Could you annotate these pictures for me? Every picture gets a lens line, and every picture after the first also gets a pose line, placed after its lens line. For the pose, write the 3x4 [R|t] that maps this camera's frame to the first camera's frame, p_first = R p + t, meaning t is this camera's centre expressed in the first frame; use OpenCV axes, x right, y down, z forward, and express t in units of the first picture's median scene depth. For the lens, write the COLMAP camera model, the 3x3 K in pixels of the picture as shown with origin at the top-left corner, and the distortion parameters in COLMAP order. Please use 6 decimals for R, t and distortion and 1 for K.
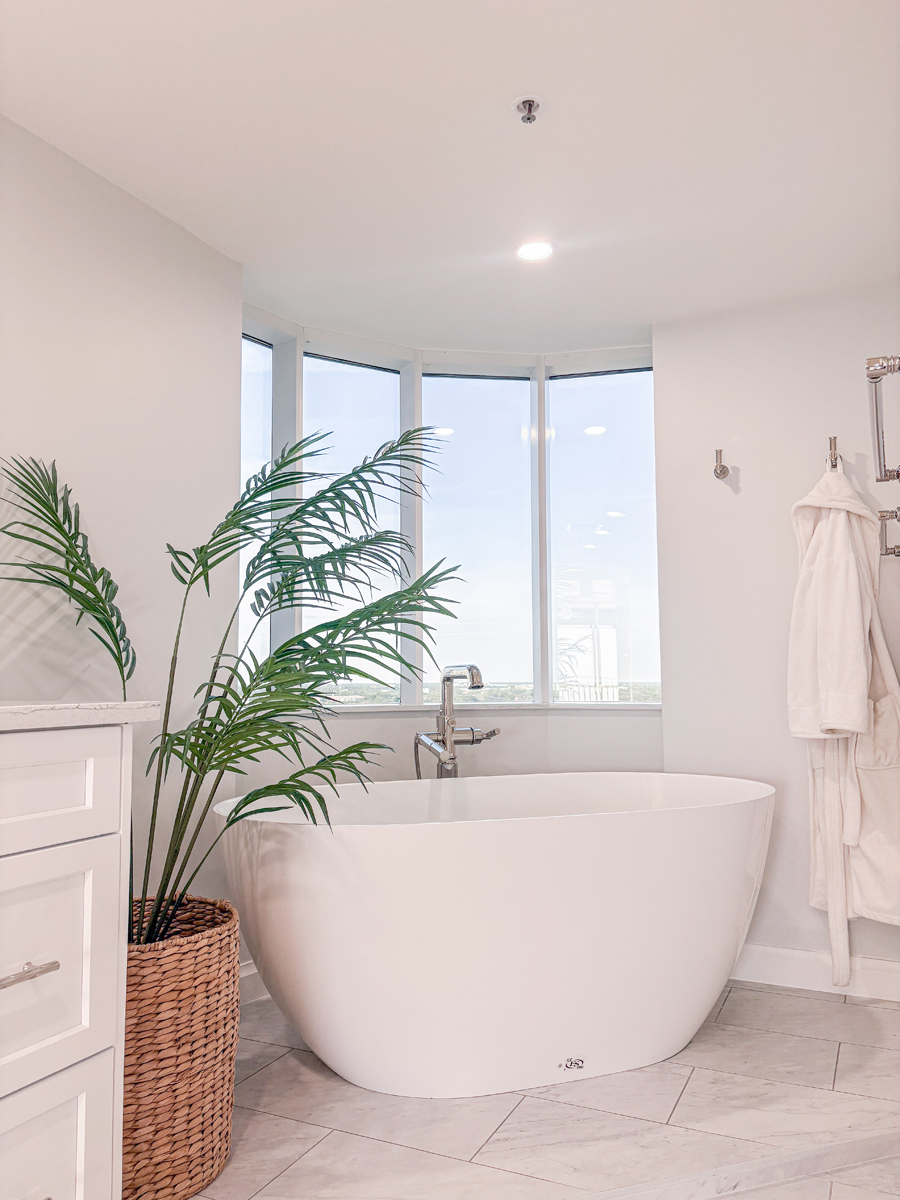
lens RADIAL K [[912.2, 0, 448.5], [0, 912.2, 596.5], [0, 0, 1]] dist [0.051072, -0.056476]
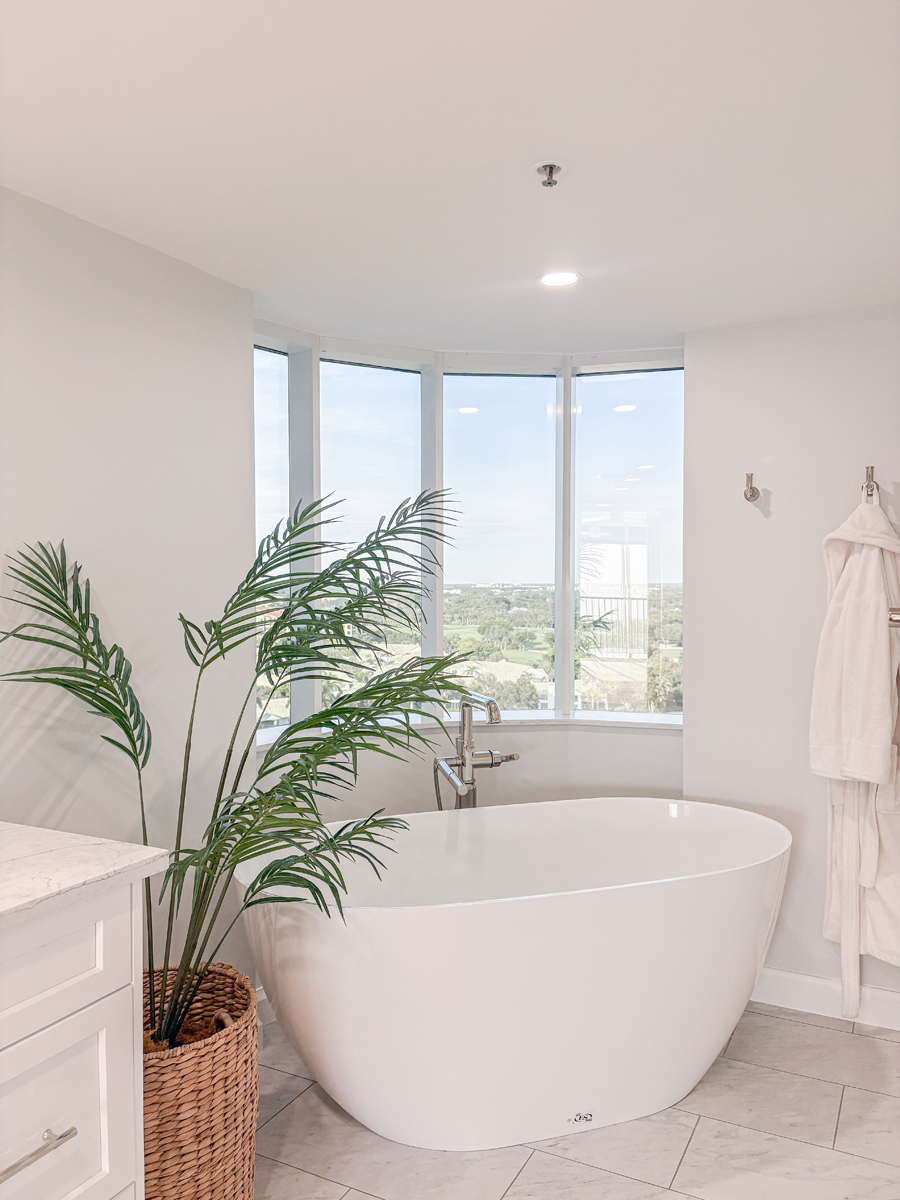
lens RADIAL K [[912.2, 0, 450.9], [0, 912.2, 597.0], [0, 0, 1]] dist [0.051072, -0.056476]
pose [[0.999483, 0.005337, -0.031718, 0.017717], [-0.001848, 0.994035, 0.109045, -0.187831], [0.032111, -0.108930, 0.993531, 0.027185]]
